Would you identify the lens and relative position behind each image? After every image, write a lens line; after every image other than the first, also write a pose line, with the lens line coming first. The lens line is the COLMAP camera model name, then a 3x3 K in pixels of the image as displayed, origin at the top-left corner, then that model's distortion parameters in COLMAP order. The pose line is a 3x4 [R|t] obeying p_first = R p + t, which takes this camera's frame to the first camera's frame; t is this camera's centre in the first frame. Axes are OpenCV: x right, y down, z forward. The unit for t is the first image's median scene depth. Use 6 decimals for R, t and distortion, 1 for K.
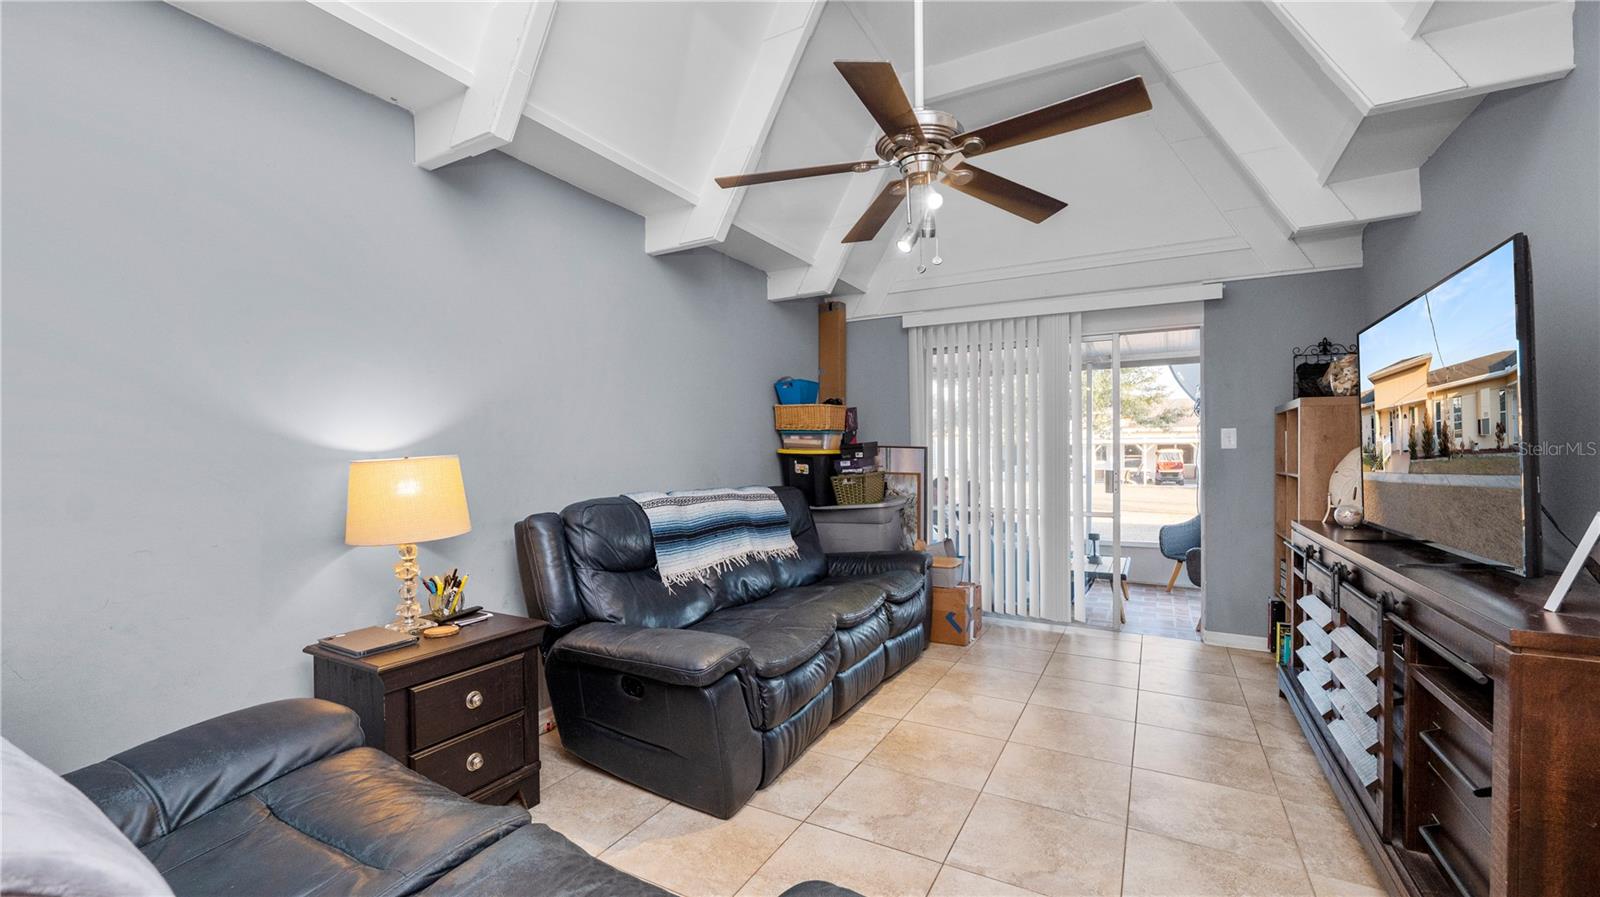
lens RADIAL K [[648.5, 0, 802.3], [0, 648.5, 453.7], [0, 0, 1]] dist [-0.009779, 0.000525]
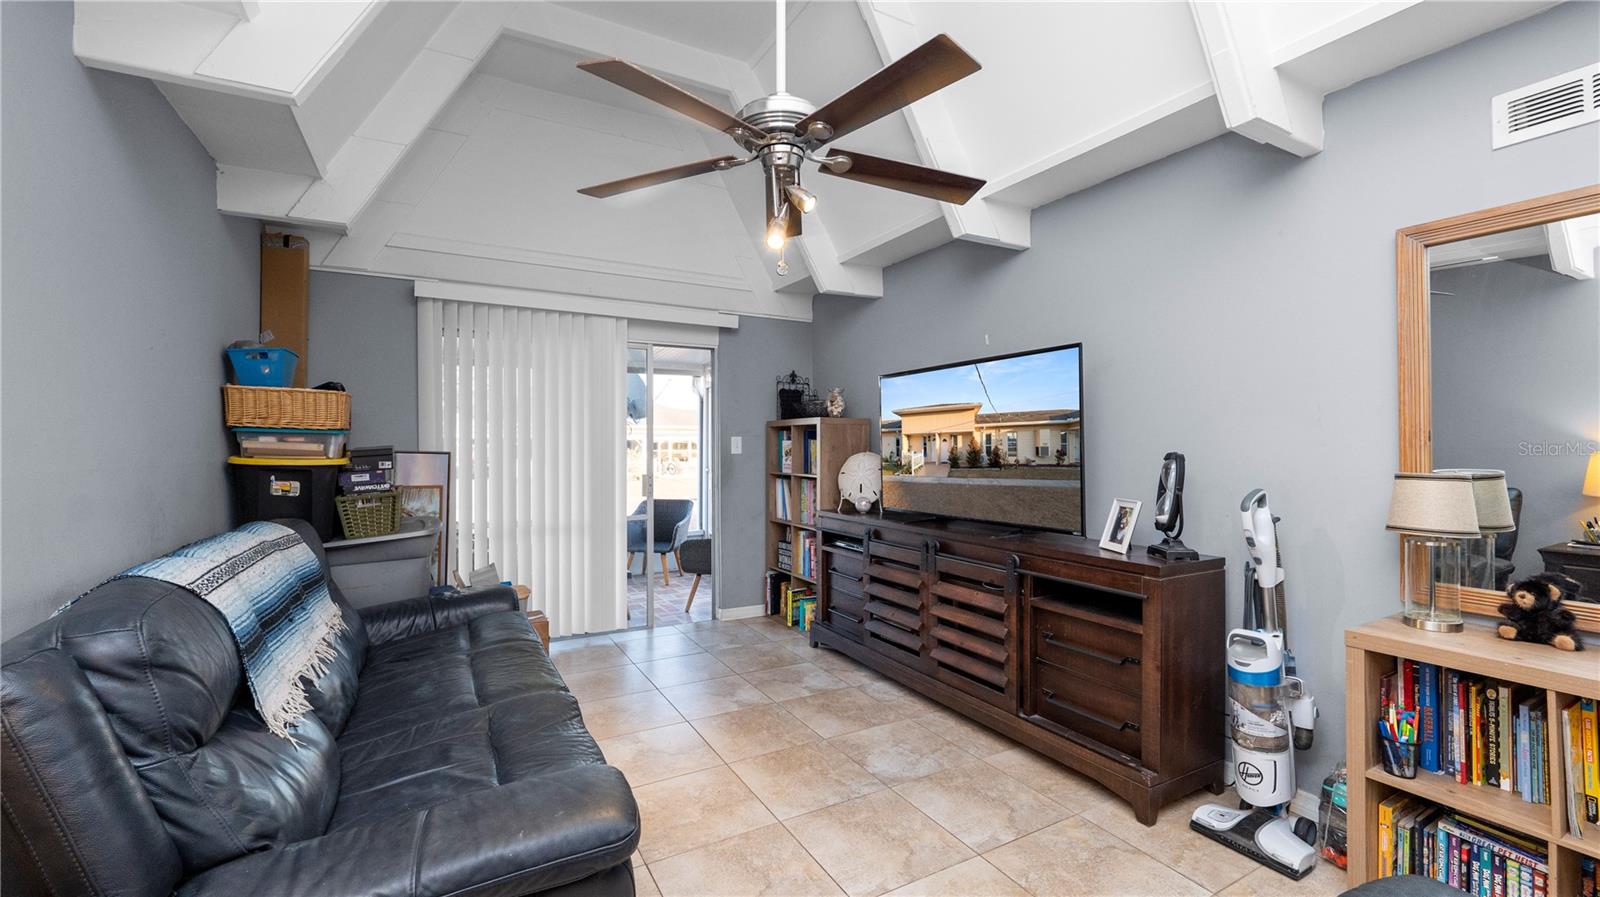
lens RADIAL K [[648.5, 0, 796.9], [0, 648.5, 442.6], [0, 0, 1]] dist [-0.009779, 0.000525]
pose [[0.531740, 0.007781, 0.846872, -0.380322], [-0.003224, 0.999969, -0.007164, -0.026787], [-0.846902, 0.001079, 0.531748, 0.330397]]
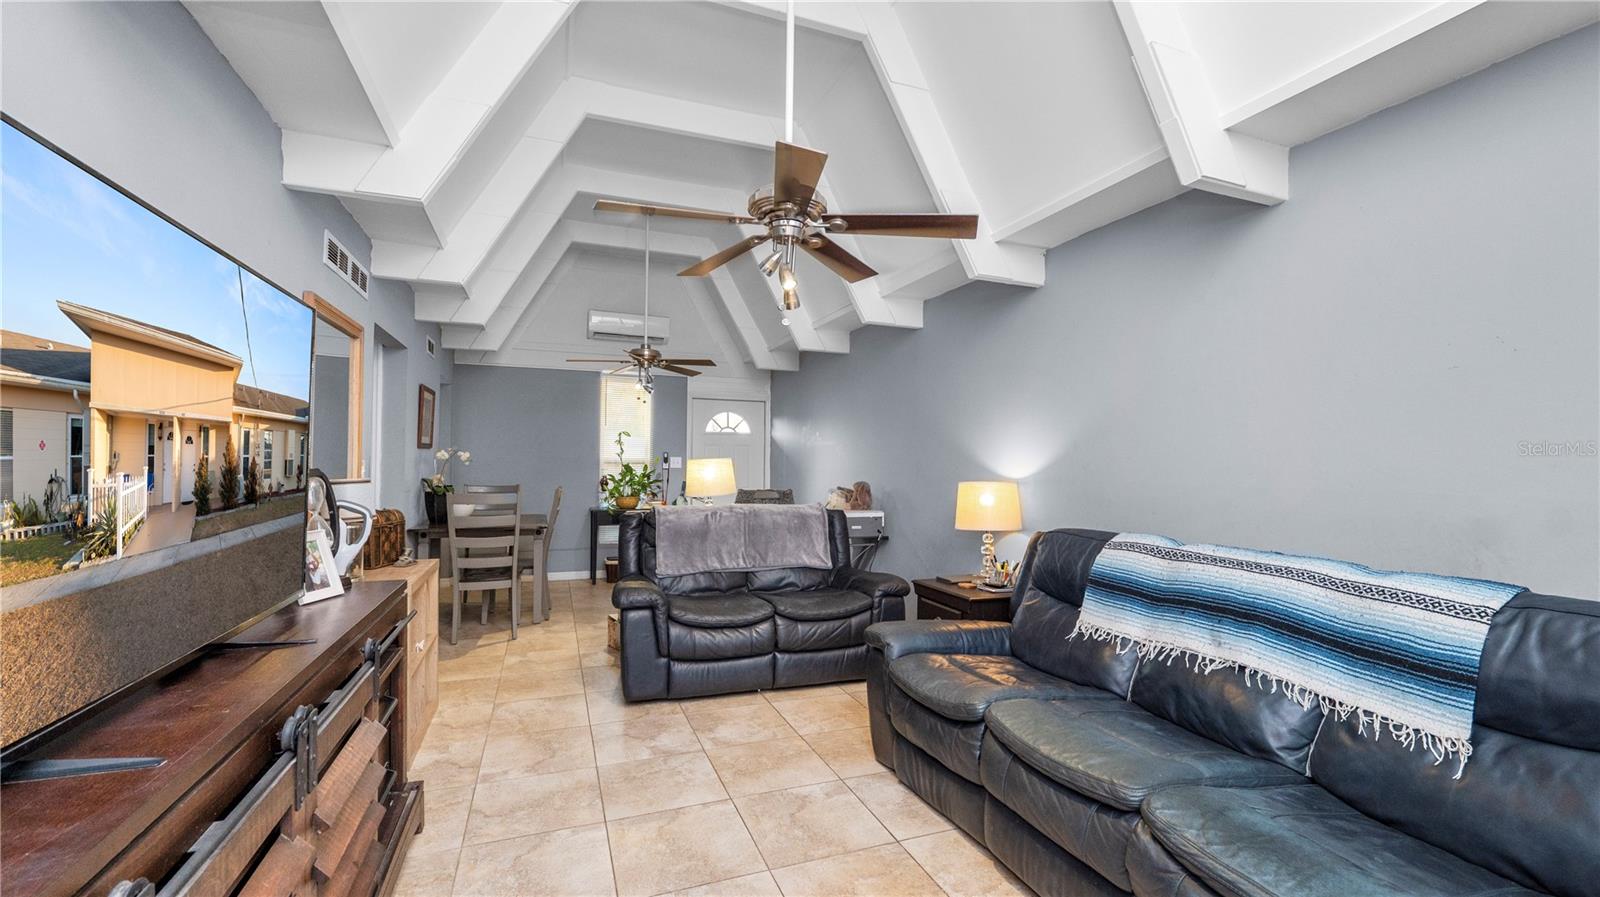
lens RADIAL K [[648.5, 0, 801.3], [0, 648.5, 456.9], [0, 0, 1]] dist [-0.009779, 0.000525]
pose [[-0.652449, -0.015536, -0.757673, 0.693854], [-0.007900, 0.999875, -0.013699, -0.027353], [0.757791, -0.002952, -0.652491, 1.203744]]
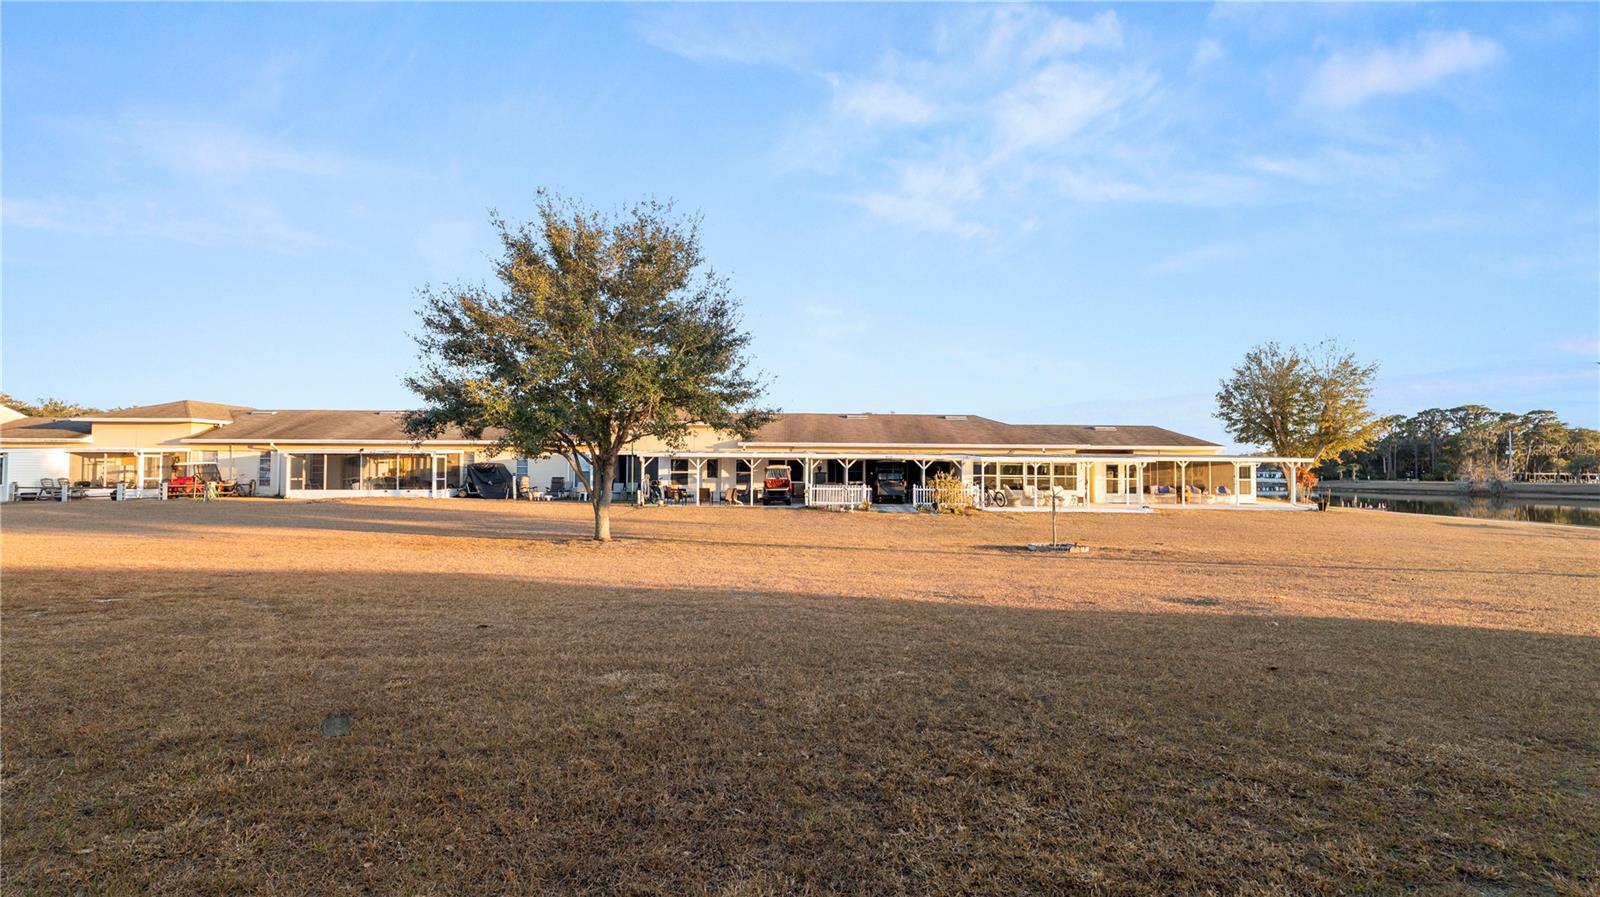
lens RADIAL K [[648.5, 0, 796.6], [0, 648.5, 460.1], [0, 0, 1]] dist [-0.009779, 0.000525]
pose [[0.880372, 0.018258, 0.473933, 1.656218], [-0.011298, 0.999783, -0.017527, 0.018660], [-0.474150, 0.010076, 0.880386, 1.947070]]
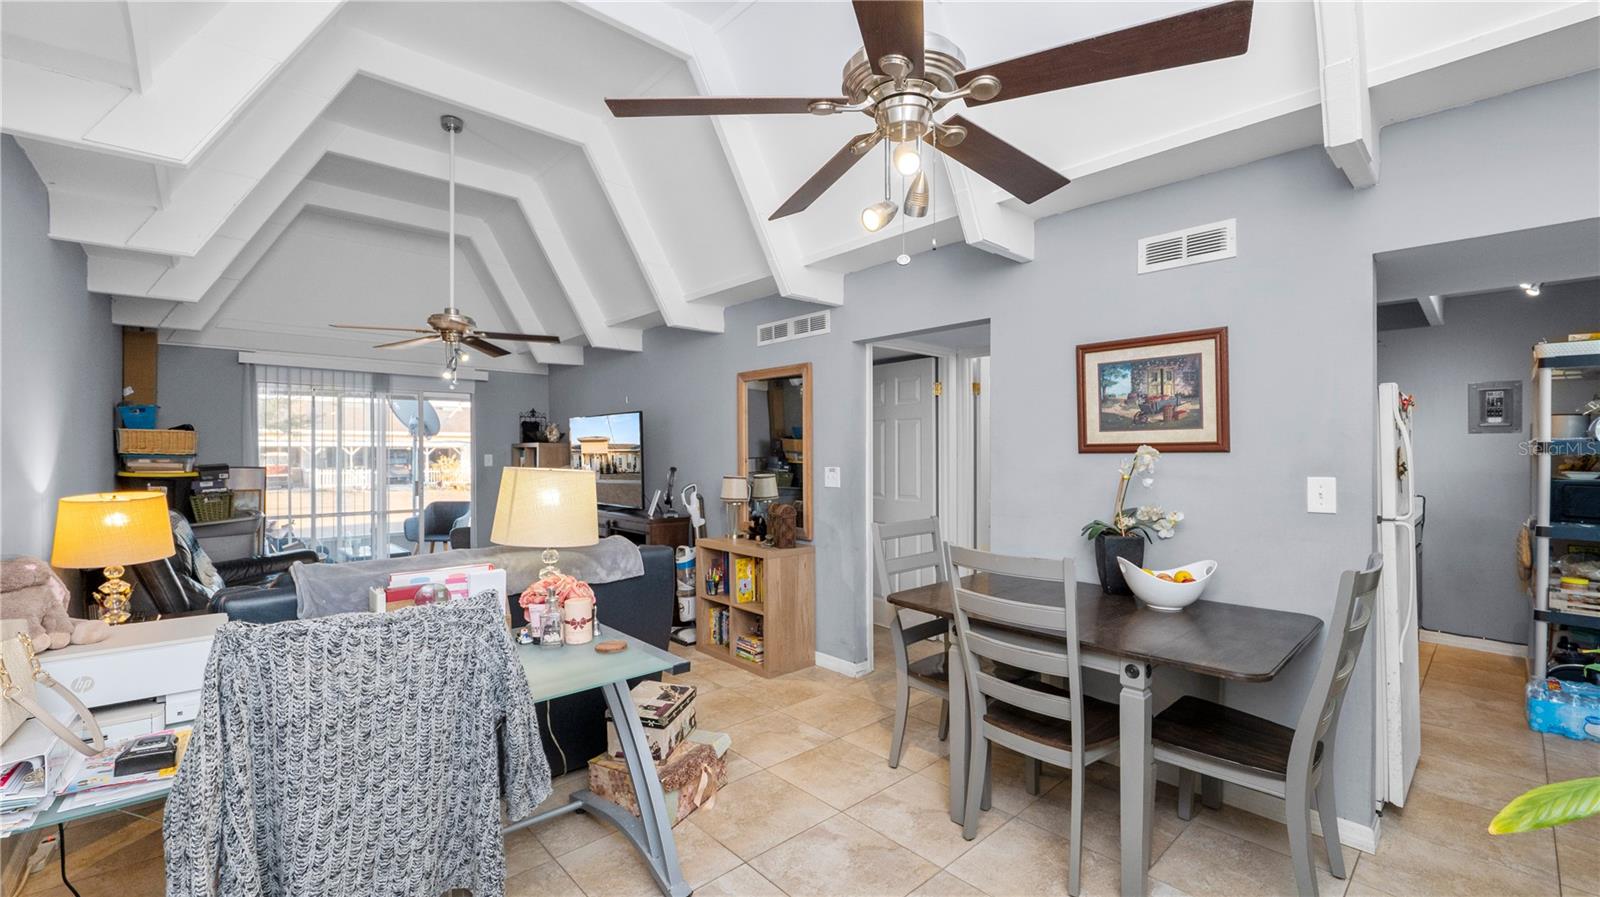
lens RADIAL K [[648.5, 0, 793.9], [0, 648.5, 449.0], [0, 0, 1]] dist [-0.009779, 0.000525]
pose [[0.325381, 0.007058, 0.945557, -0.909613], [-0.000258, 0.999973, -0.007375, -0.052165], [-0.945583, 0.002156, 0.325374, -0.436324]]
